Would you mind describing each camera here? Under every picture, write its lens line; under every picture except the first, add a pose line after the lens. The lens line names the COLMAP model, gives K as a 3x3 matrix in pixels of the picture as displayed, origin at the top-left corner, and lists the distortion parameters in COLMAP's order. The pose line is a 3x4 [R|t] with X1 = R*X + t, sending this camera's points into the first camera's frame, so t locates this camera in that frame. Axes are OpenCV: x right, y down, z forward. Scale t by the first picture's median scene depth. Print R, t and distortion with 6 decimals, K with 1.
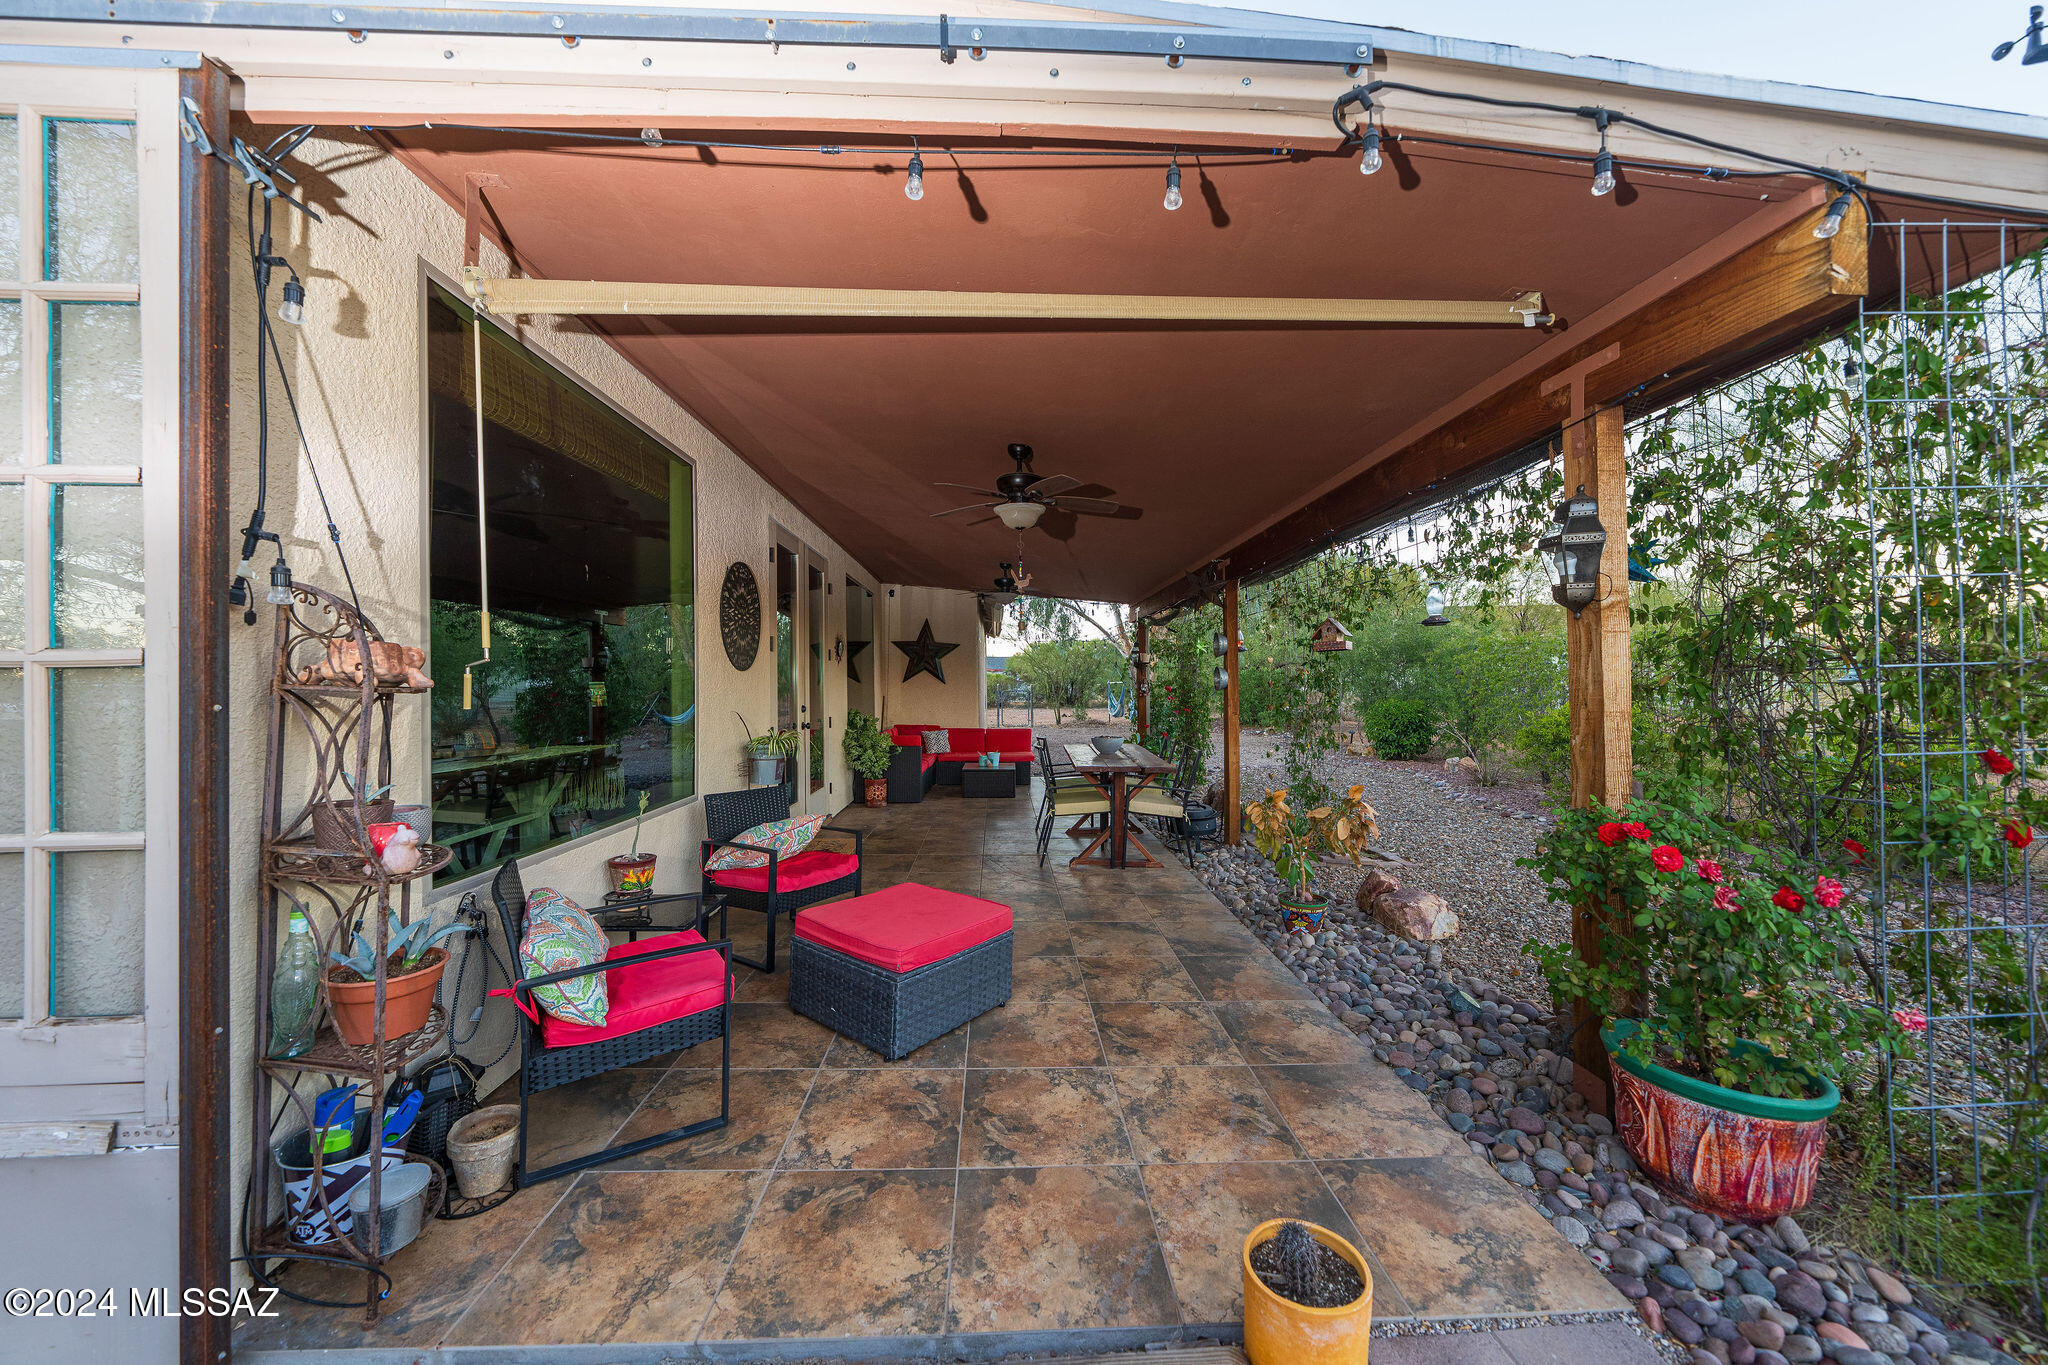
lens RADIAL K [[705.3, 0, 1035.2], [0, 705.3, 680.2], [0, 0, 1]] dist [-0.008716, 0.000886]
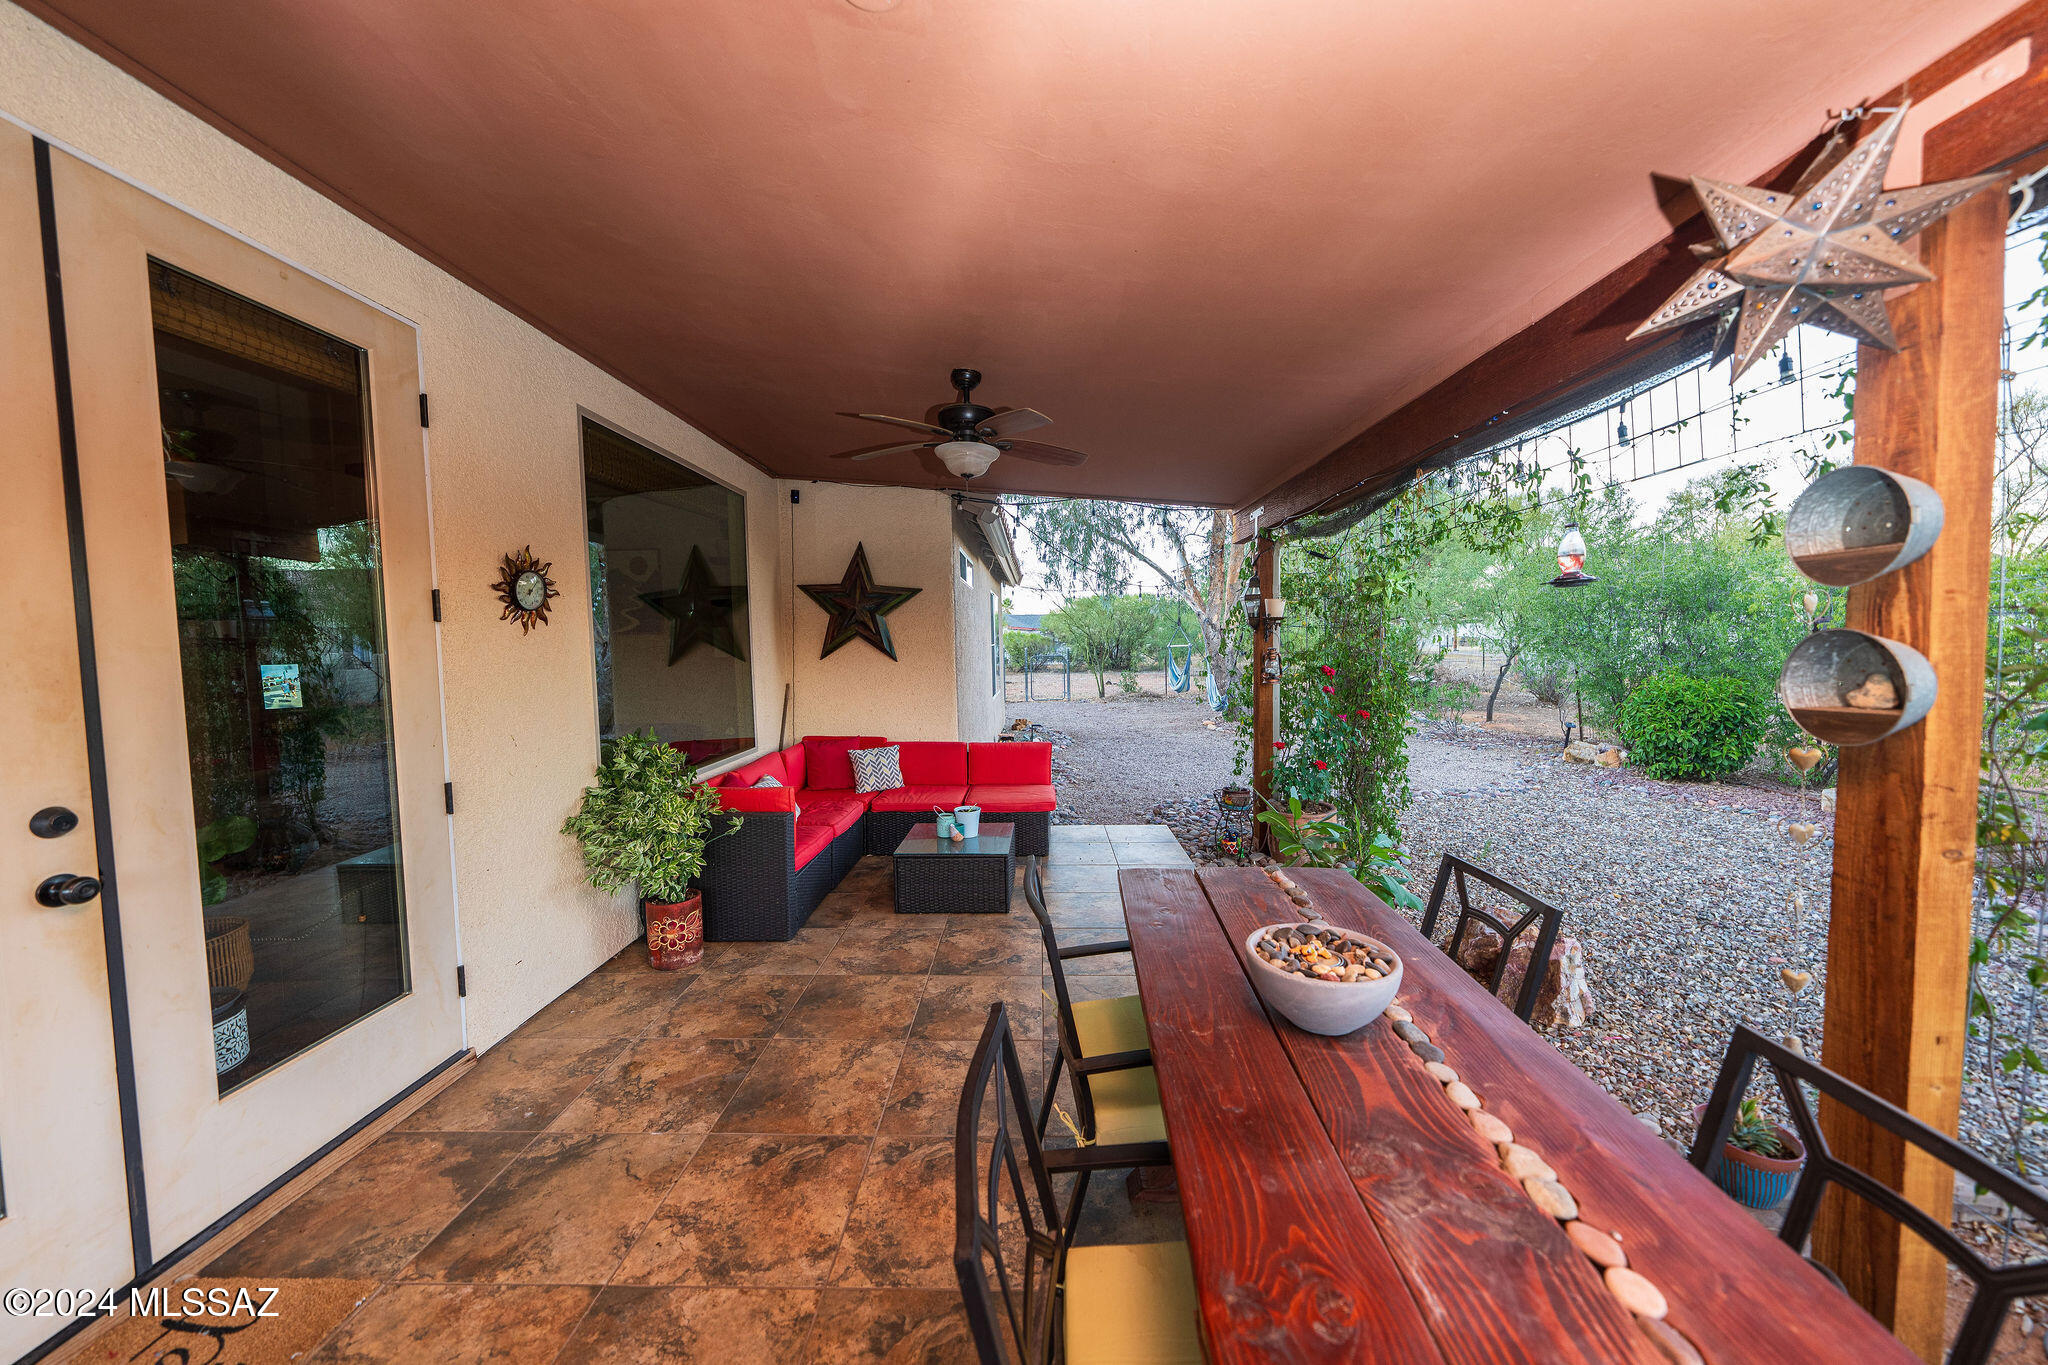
lens RADIAL K [[705.3, 0, 1035.2], [0, 705.3, 680.2], [0, 0, 1]] dist [-0.008716, 0.000886]
pose [[0.998104, -0.007643, -0.061066, 0.037296], [0.011314, 0.998134, 0.059997, -0.029318], [0.060493, -0.060574, 0.996329, 1.123972]]
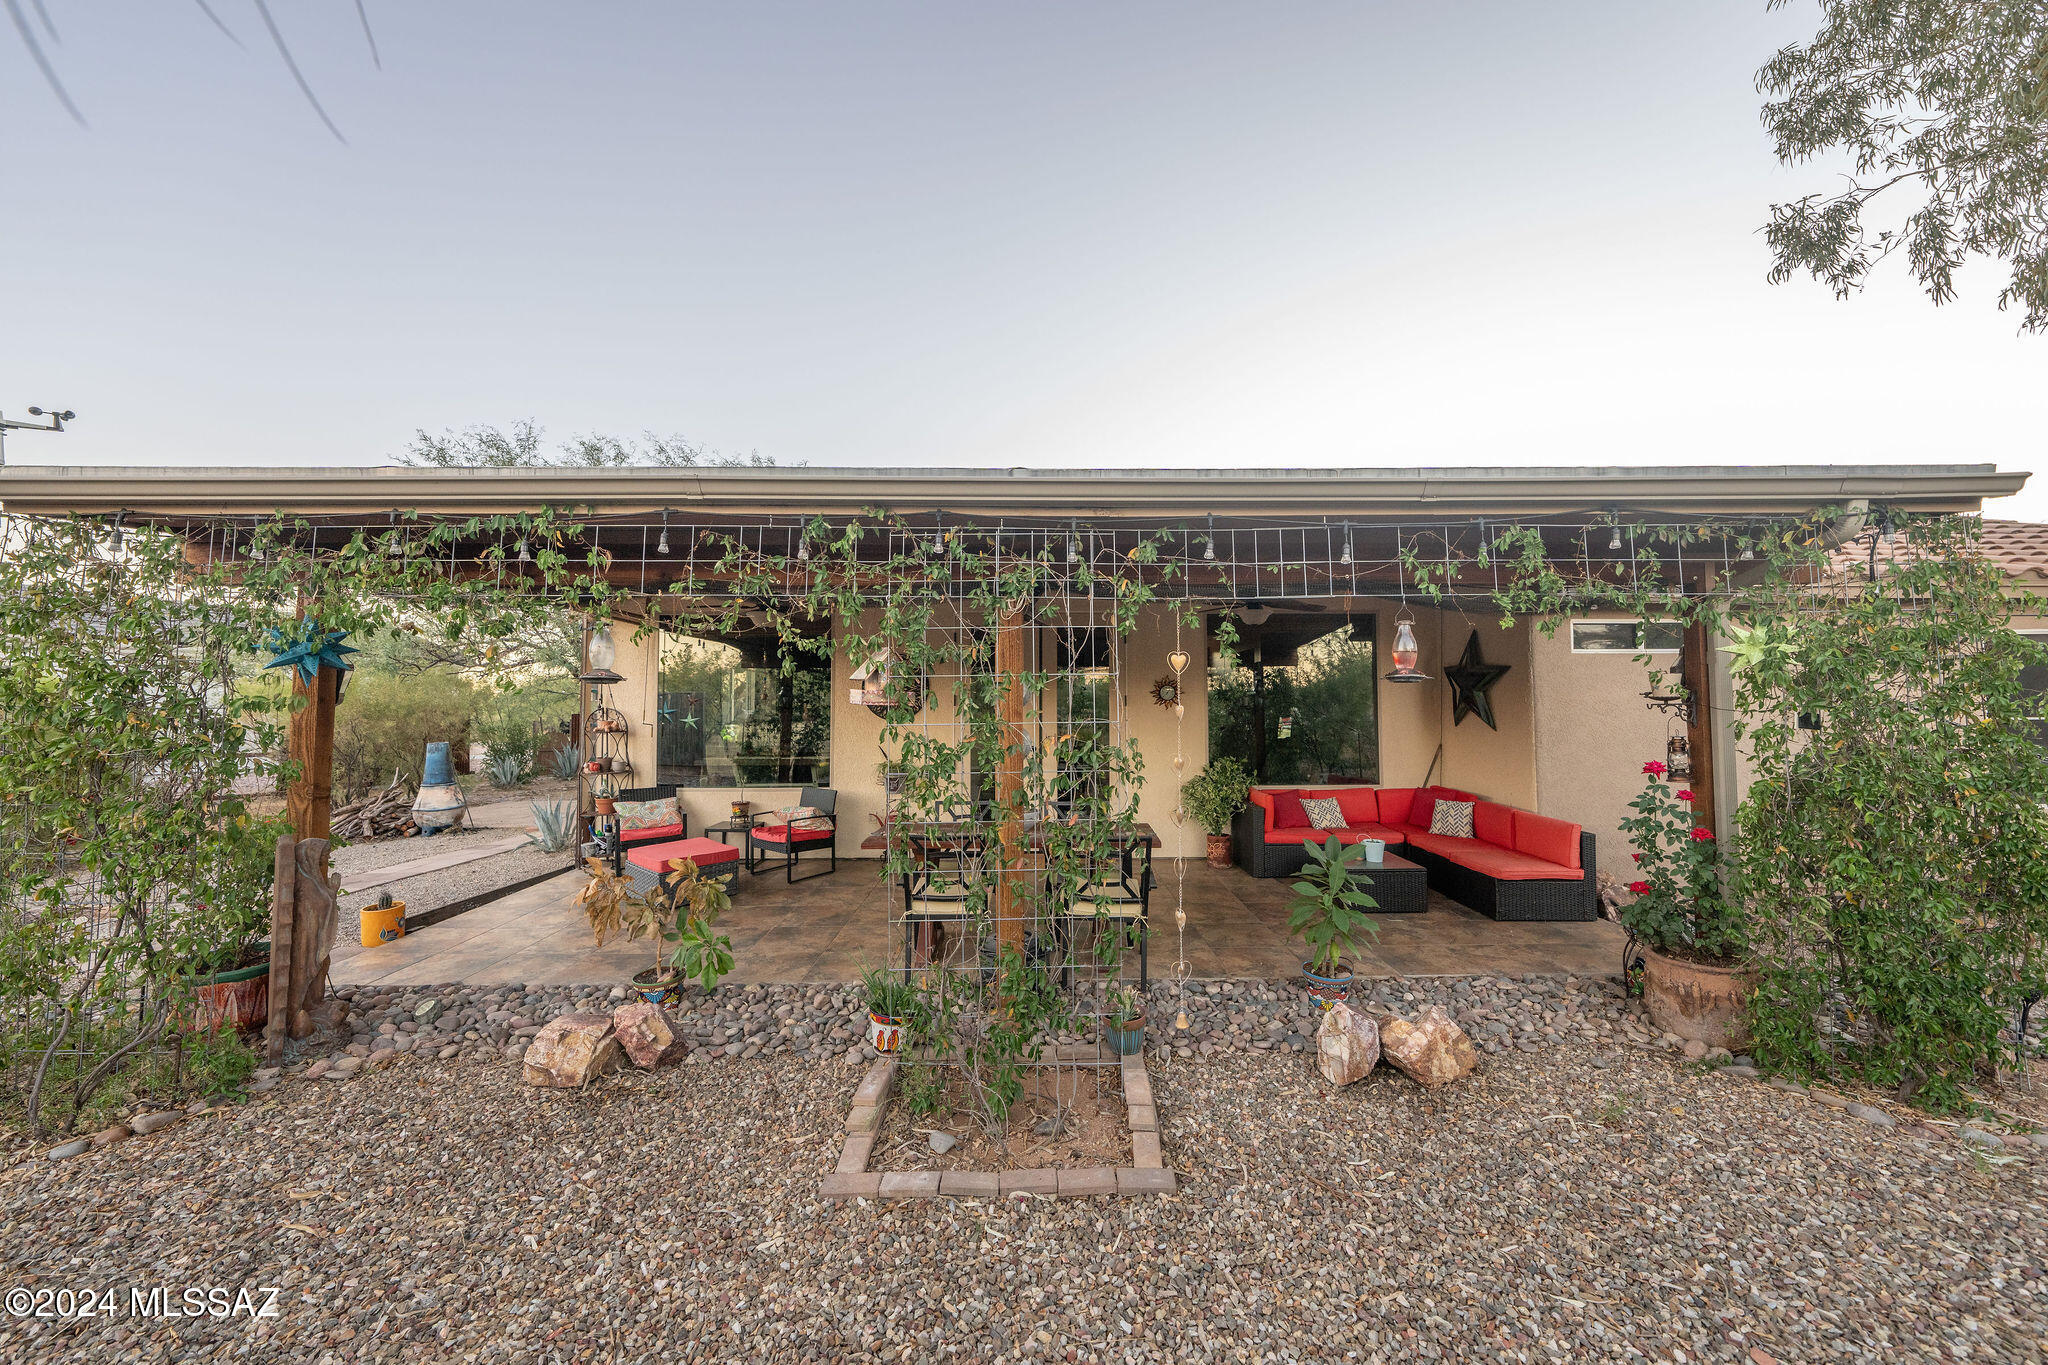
lens RADIAL K [[705.3, 0, 1035.2], [0, 705.3, 680.2], [0, 0, 1]] dist [-0.008716, 0.000886]
pose [[-0.051706, -0.032411, -0.998136, 1.287023], [0.006933, 0.999437, -0.032812, -0.053630], [0.998638, -0.008617, -0.051452, 1.544047]]
